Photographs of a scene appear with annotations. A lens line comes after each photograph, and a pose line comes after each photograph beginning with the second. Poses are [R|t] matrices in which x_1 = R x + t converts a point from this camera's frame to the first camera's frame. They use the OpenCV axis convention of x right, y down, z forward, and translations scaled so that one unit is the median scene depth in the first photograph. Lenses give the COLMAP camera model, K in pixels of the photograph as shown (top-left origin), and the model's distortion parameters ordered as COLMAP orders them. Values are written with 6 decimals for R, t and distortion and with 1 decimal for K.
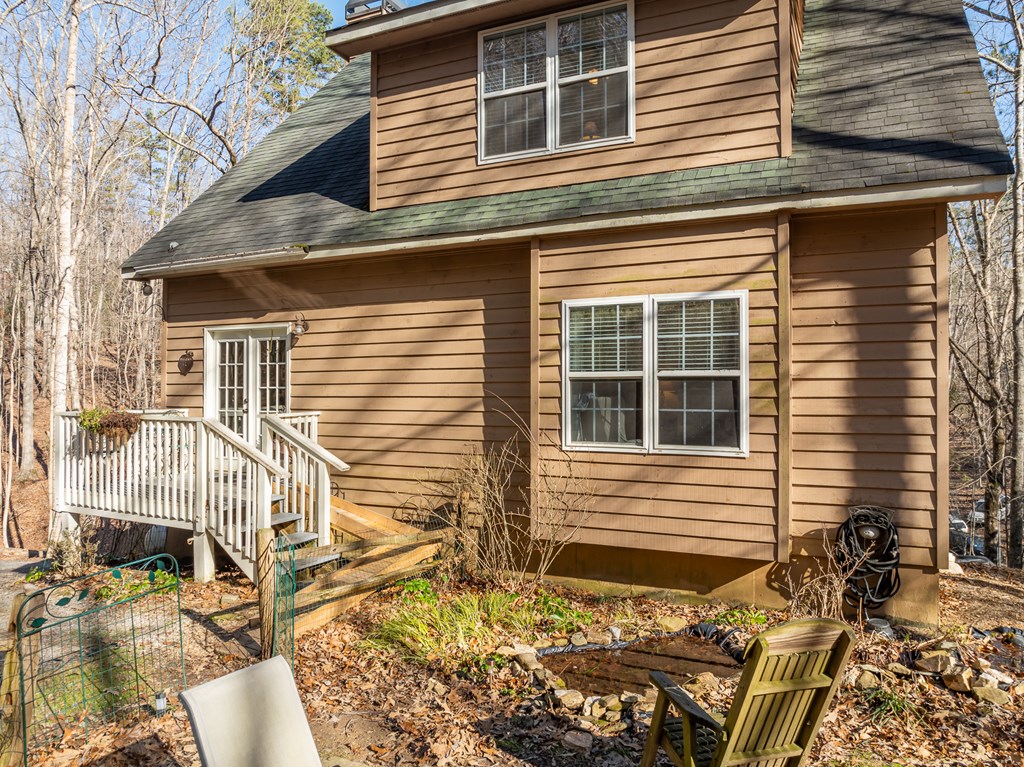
lens RADIAL K [[733.8, 0, 511.5], [0, 733.8, 390.0], [0, 0, 1]] dist [-0.043424, 0.000542]
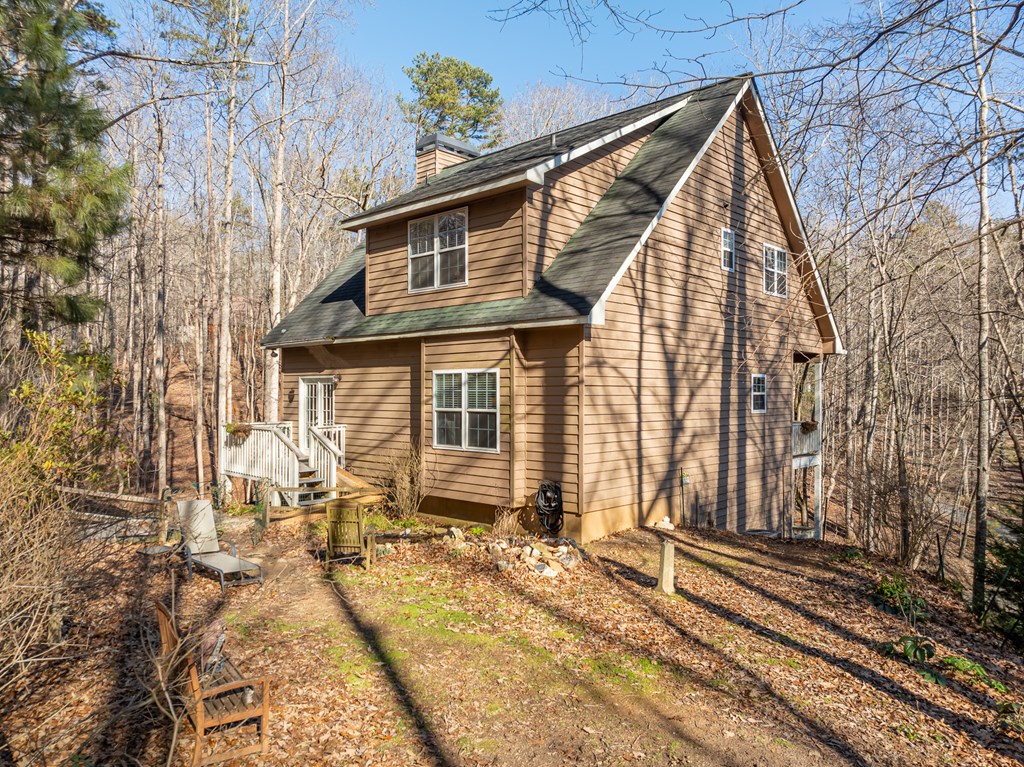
lens RADIAL K [[733.8, 0, 506.4], [0, 733.8, 388.9], [0, 0, 1]] dist [-0.043424, 0.000542]
pose [[0.953748, -0.000609, -0.300607, 0.797496], [-0.000074, 0.999997, -0.002261, -0.066345], [0.300607, 0.002179, 0.953746, -0.742975]]
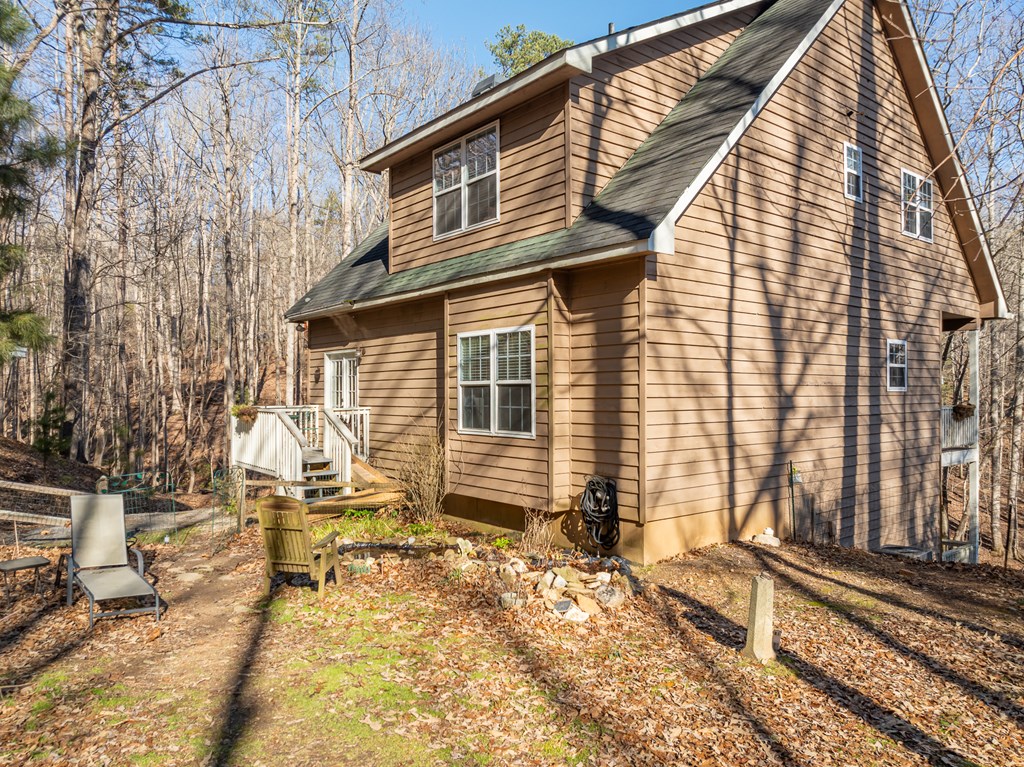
lens RADIAL K [[733.8, 0, 503.3], [0, 733.8, 390.1], [0, 0, 1]] dist [-0.043424, 0.000542]
pose [[0.899091, -0.005062, -0.437732, 0.775814], [0.005845, 0.999983, 0.000441, -0.006105], [0.437722, -0.002955, 0.899105, -0.293002]]
